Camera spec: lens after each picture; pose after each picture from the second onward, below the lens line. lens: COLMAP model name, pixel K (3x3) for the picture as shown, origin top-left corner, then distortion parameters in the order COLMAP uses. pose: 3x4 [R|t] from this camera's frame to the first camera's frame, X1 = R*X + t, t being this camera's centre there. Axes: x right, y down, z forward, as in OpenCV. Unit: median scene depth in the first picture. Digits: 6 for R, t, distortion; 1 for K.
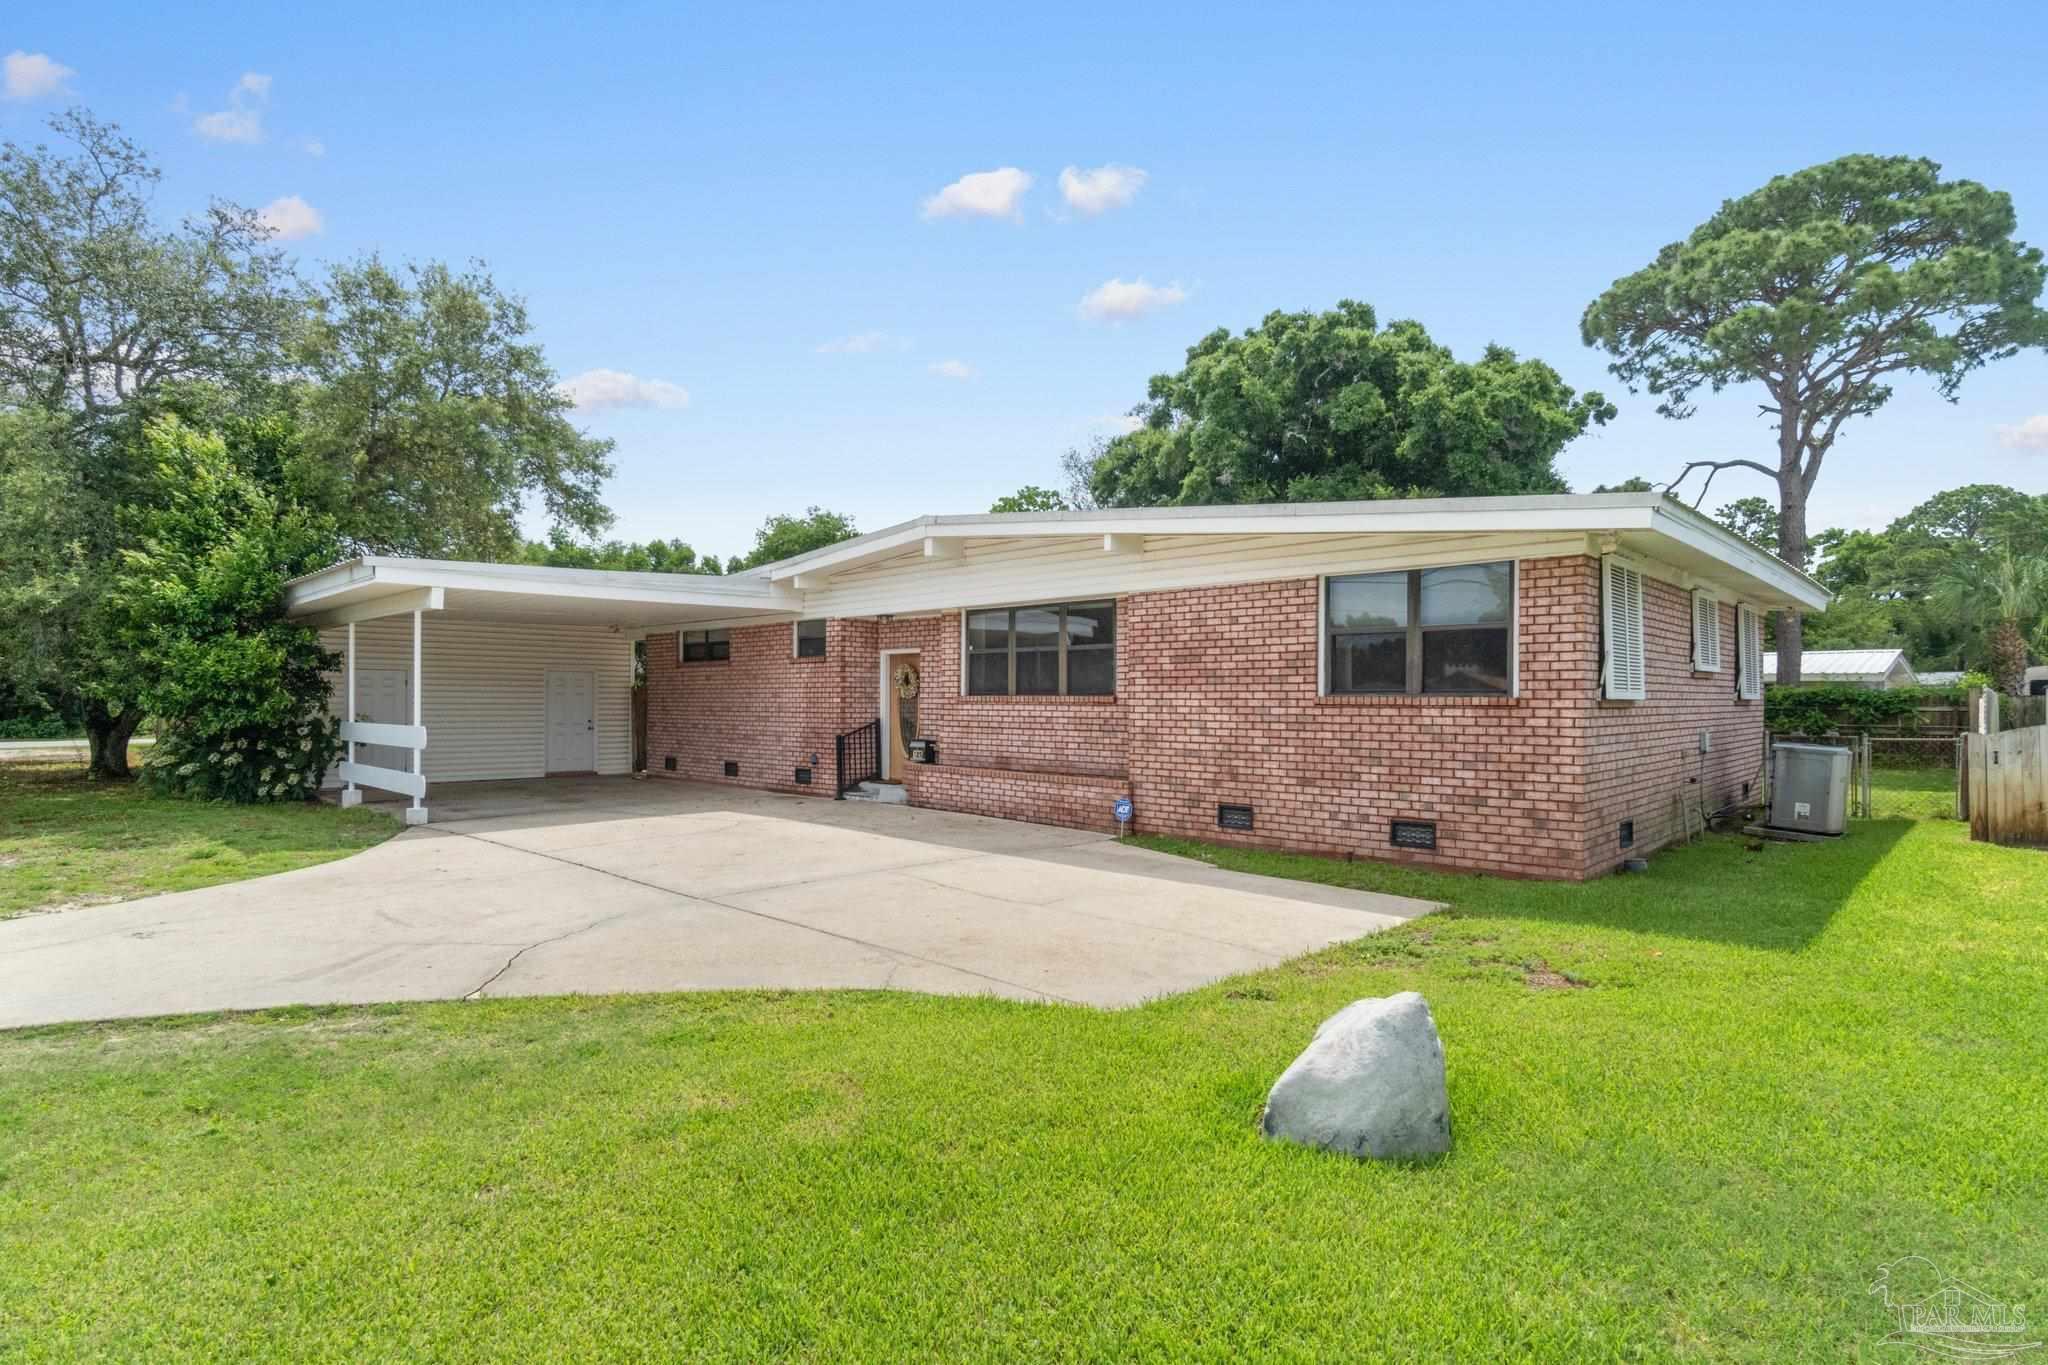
lens RADIAL K [[1044.9, 0, 1017.6], [0, 1044.9, 684.6], [0, 0, 1]] dist [0.001037, -0.000232]
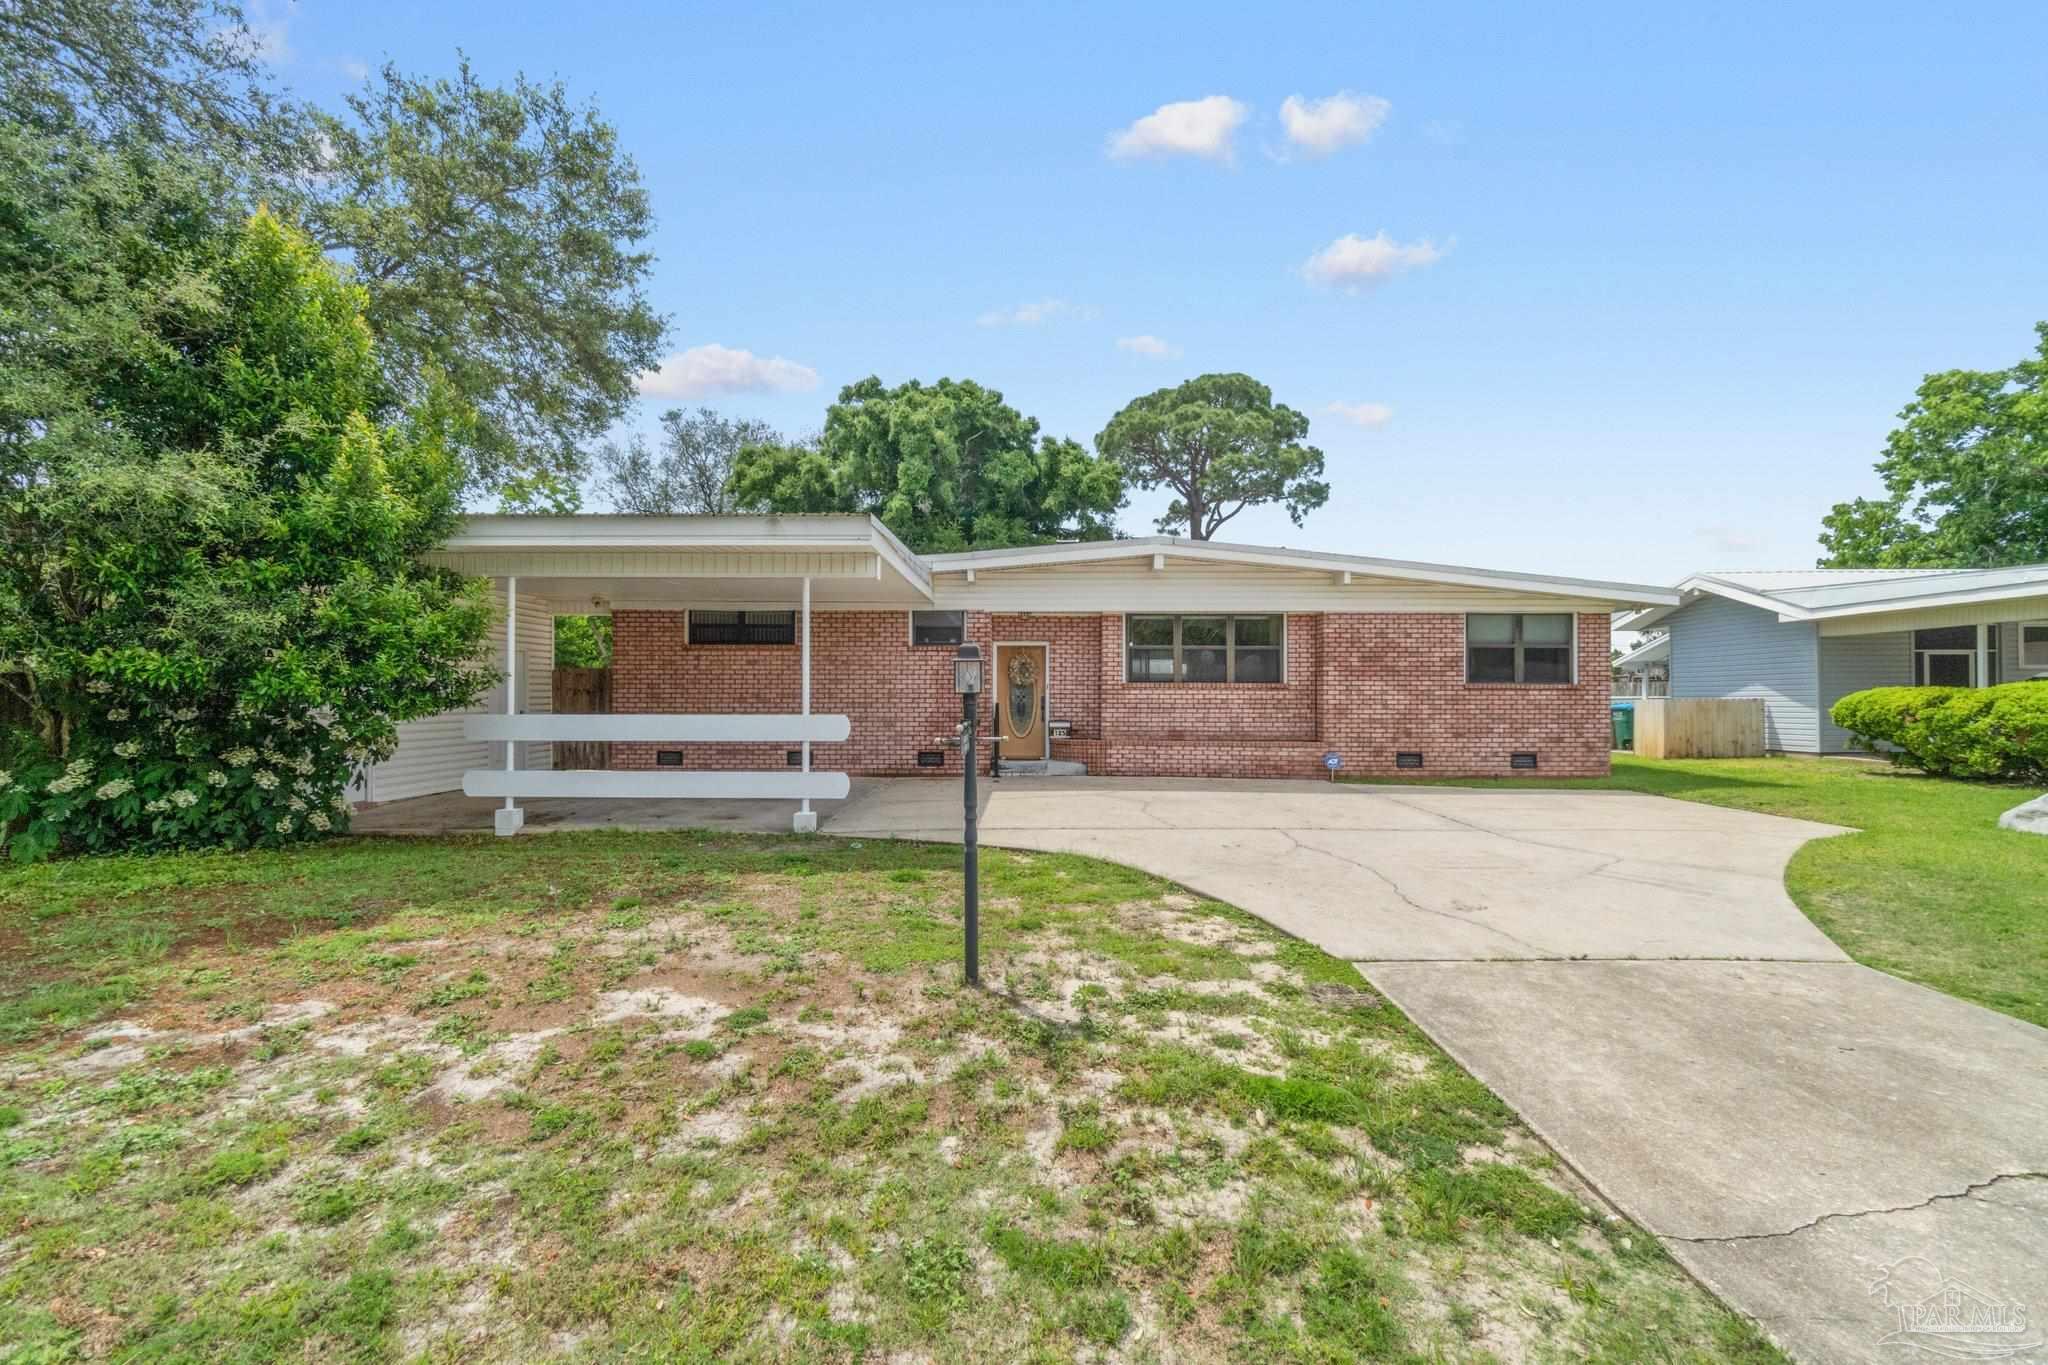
lens RADIAL K [[883.7, 0, 1031.5], [0, 883.7, 683.0], [0, 0, 1]] dist [-0.004827, 0.000670]
pose [[0.723165, 0.005439, 0.690654, -1.027885], [-0.009828, 0.999949, 0.002416, 0.011471], [-0.690606, -0.008535, 0.723181, 0.393255]]
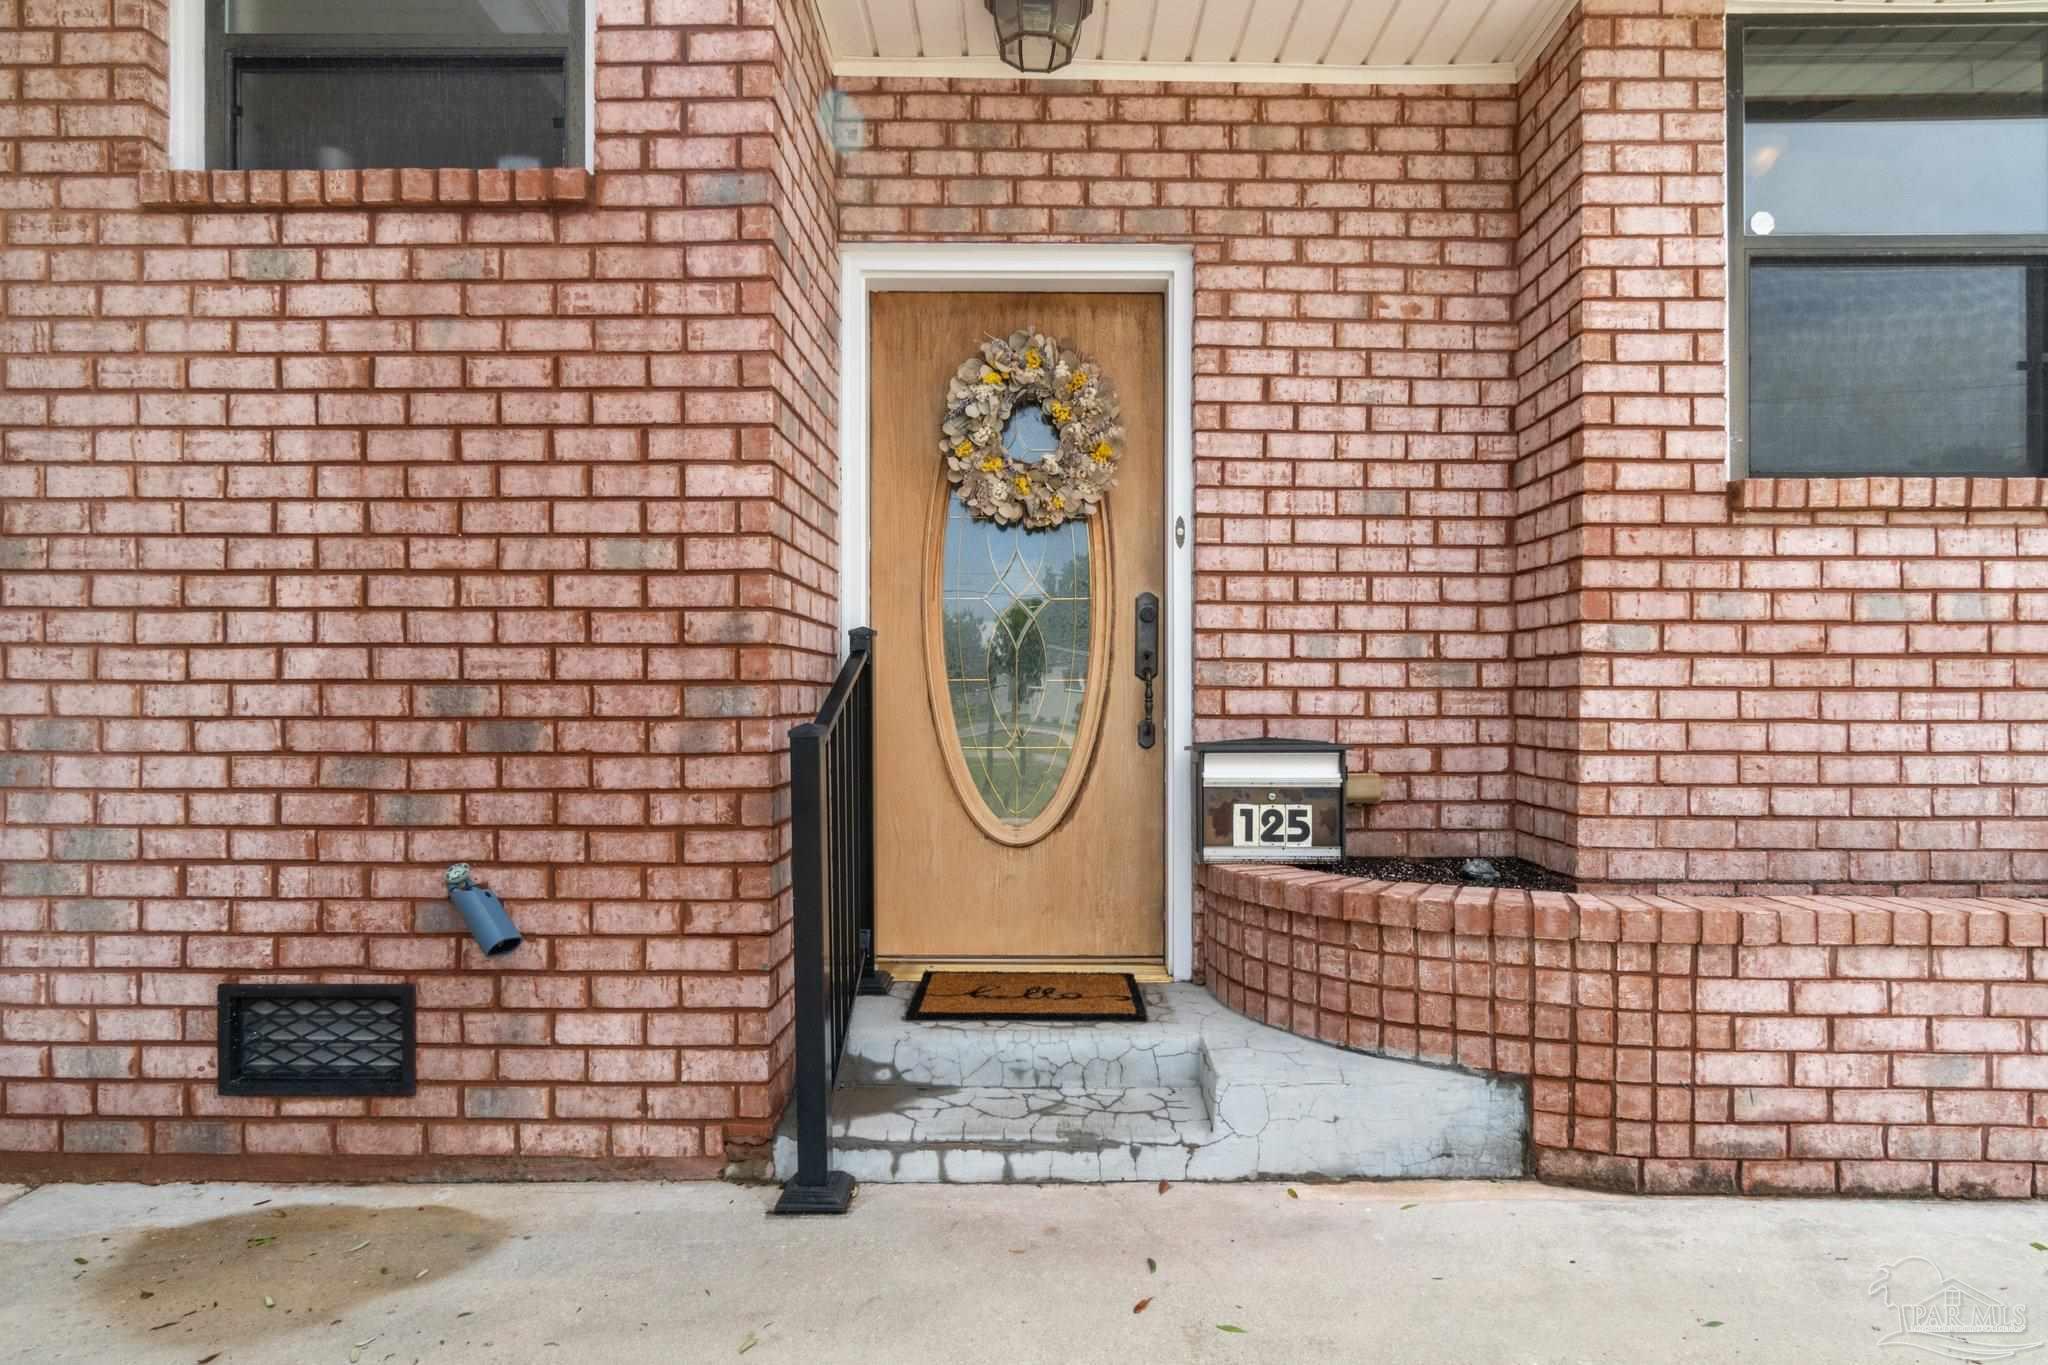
lens RADIAL K [[1134.7, 0, 1019.1], [0, 1134.7, 691.0], [0, 0, 1]] dist [0.000631, 0.000186]
pose [[0.727682, 0.001648, 0.685912, -0.329898], [-0.011613, 0.999883, 0.009917, 0.054793], [-0.685816, -0.015182, 0.727617, 1.141279]]
